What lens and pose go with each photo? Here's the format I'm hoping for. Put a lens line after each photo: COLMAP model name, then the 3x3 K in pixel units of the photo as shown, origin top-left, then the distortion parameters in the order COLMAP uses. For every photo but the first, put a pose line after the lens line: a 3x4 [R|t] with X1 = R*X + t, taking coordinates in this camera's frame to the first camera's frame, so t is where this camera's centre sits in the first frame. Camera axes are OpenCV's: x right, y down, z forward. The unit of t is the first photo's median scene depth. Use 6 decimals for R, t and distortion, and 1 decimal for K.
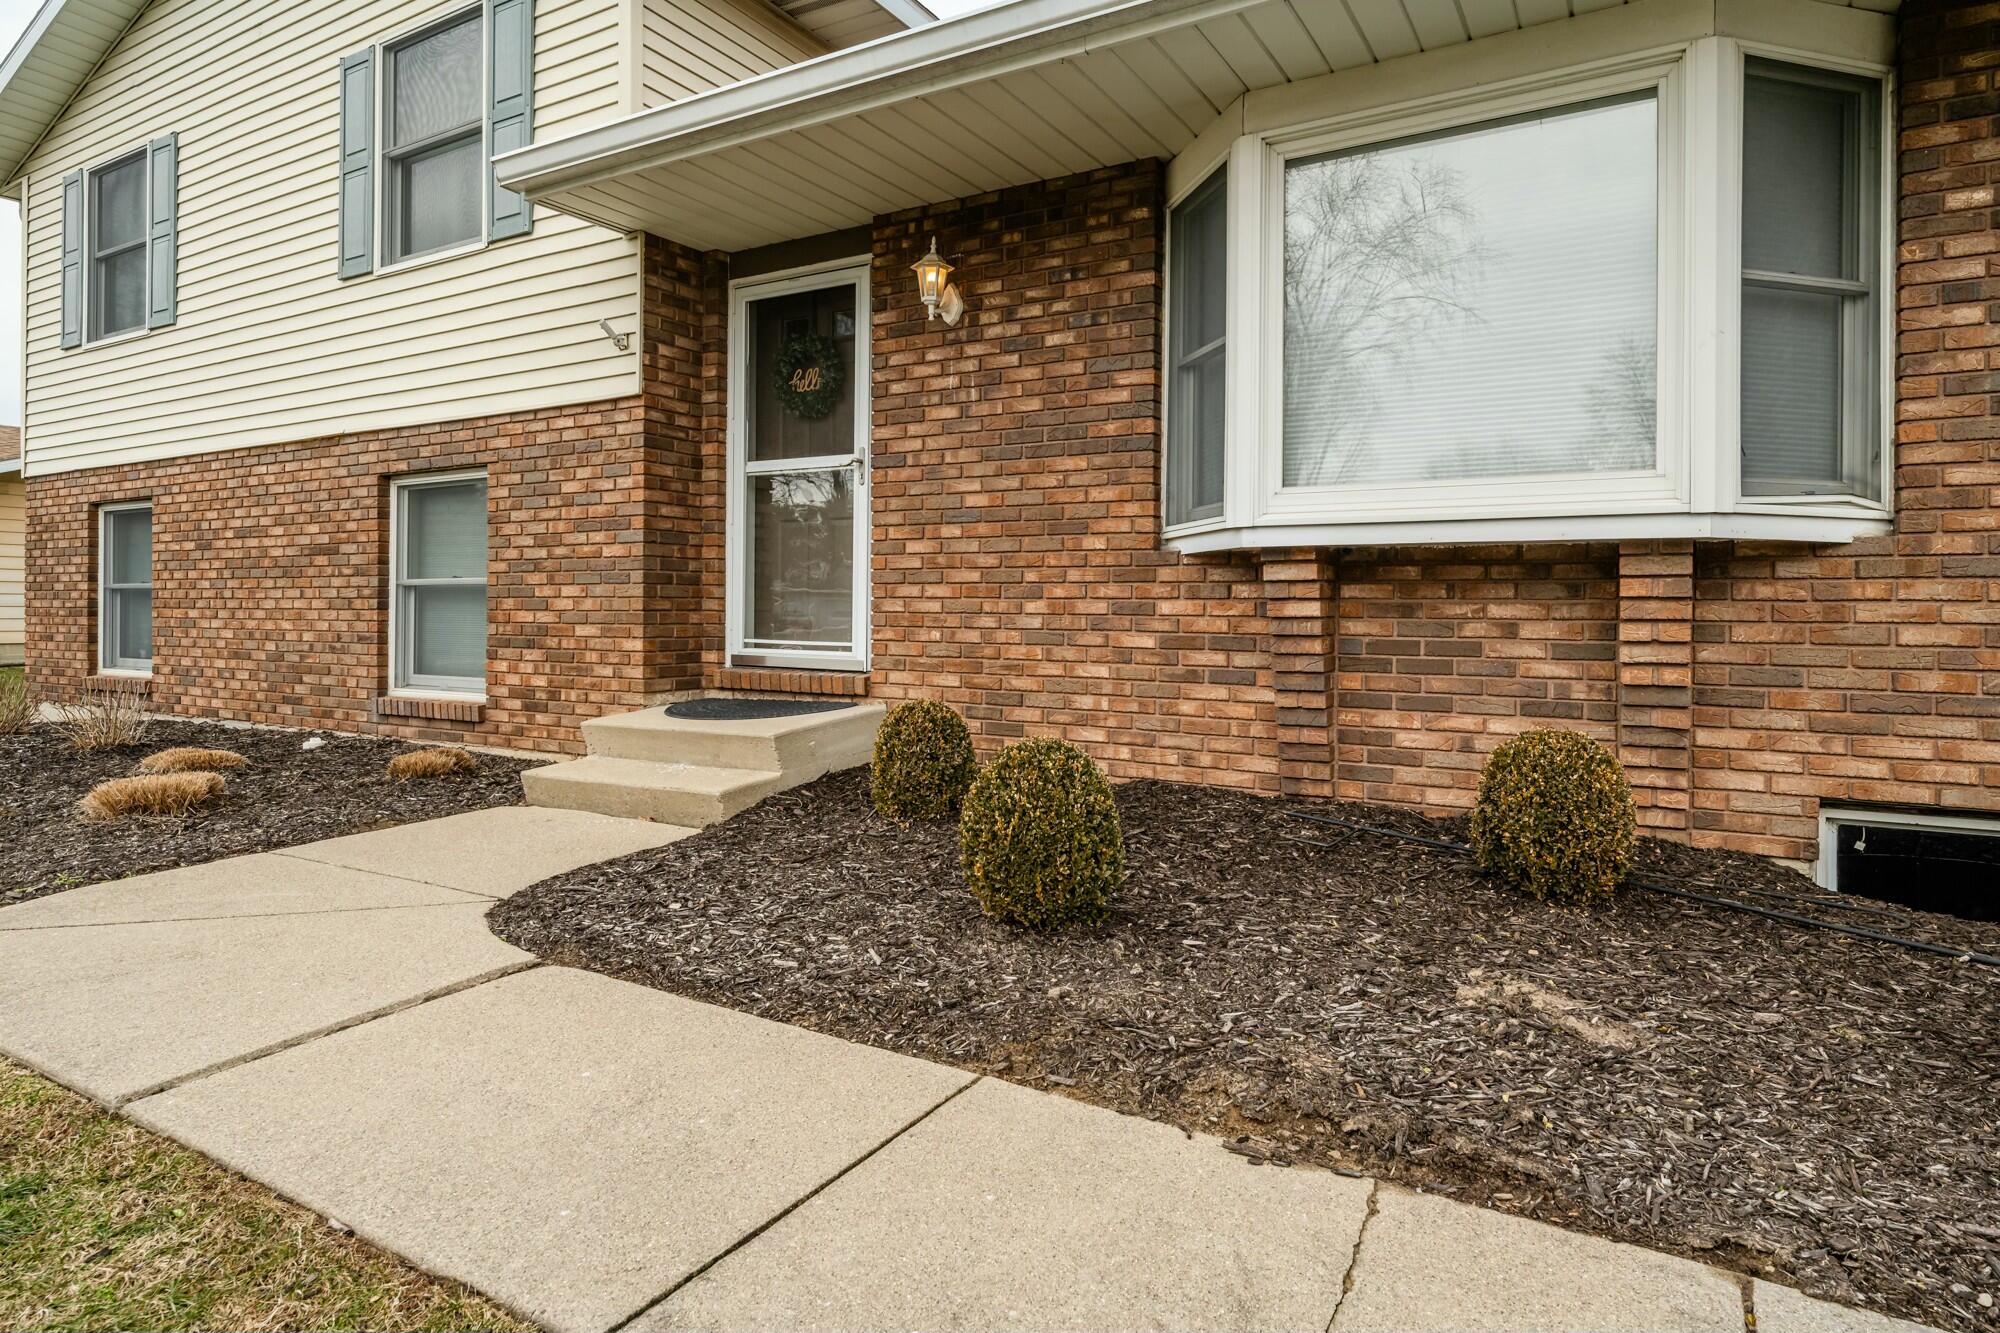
lens RADIAL K [[1135.9, 0, 999.1], [0, 1135.9, 612.9], [0, 0, 1]] dist [-0.002186, -0.000575]
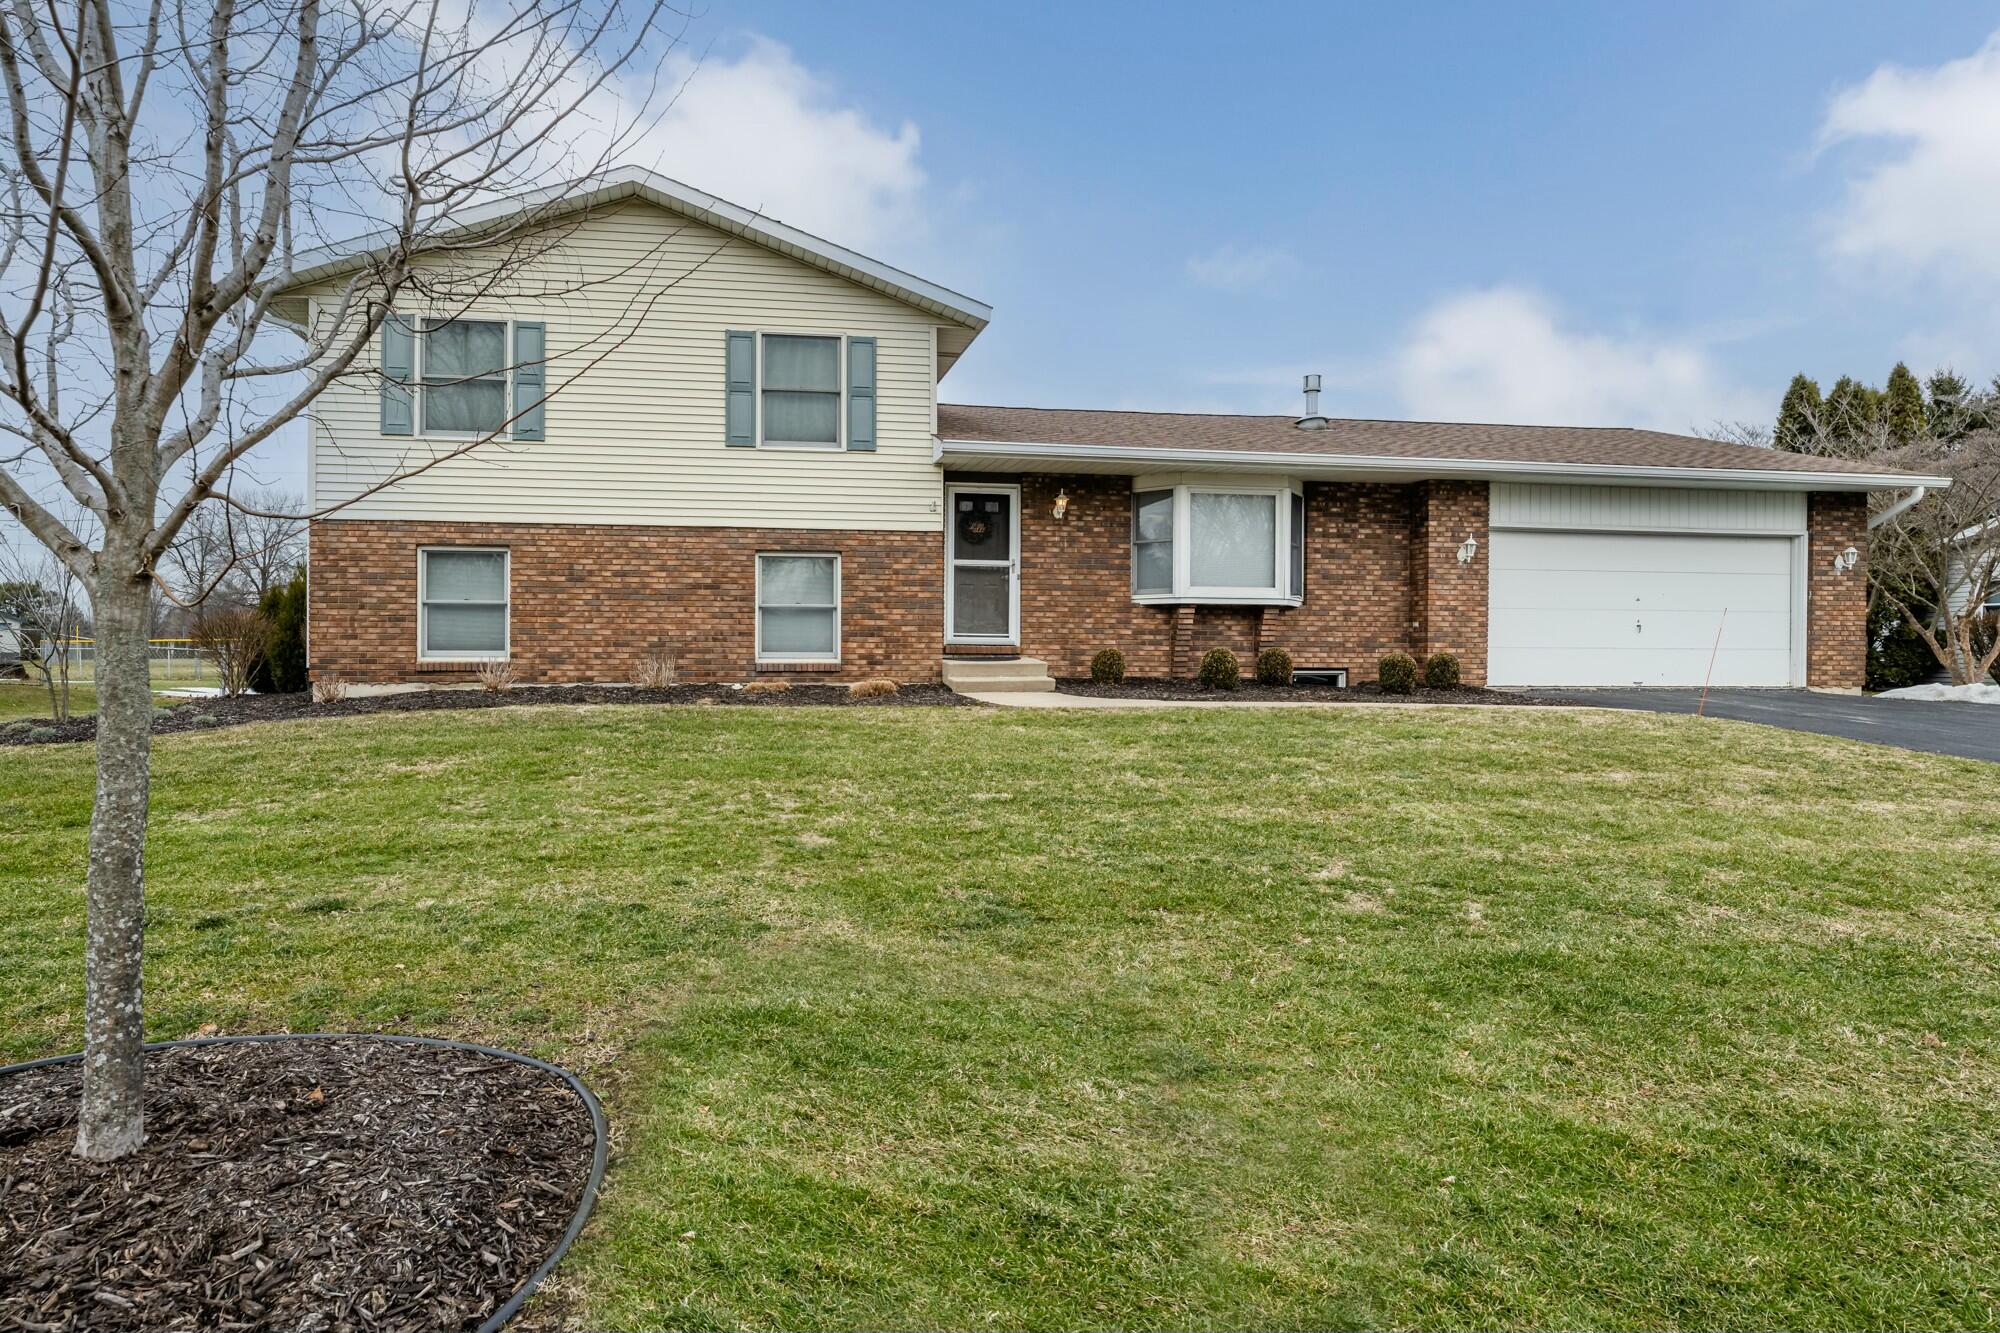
lens RADIAL K [[975.2, 0, 1000.0], [0, 975.2, 666.5], [0, 0, 1]] dist [0.000895, 0.000022]
pose [[0.758426, -0.010658, 0.651672, -1.654533], [0.002942, 0.999912, 0.012930, 0.073915], [-0.651752, -0.007889, 0.758391, -0.694886]]
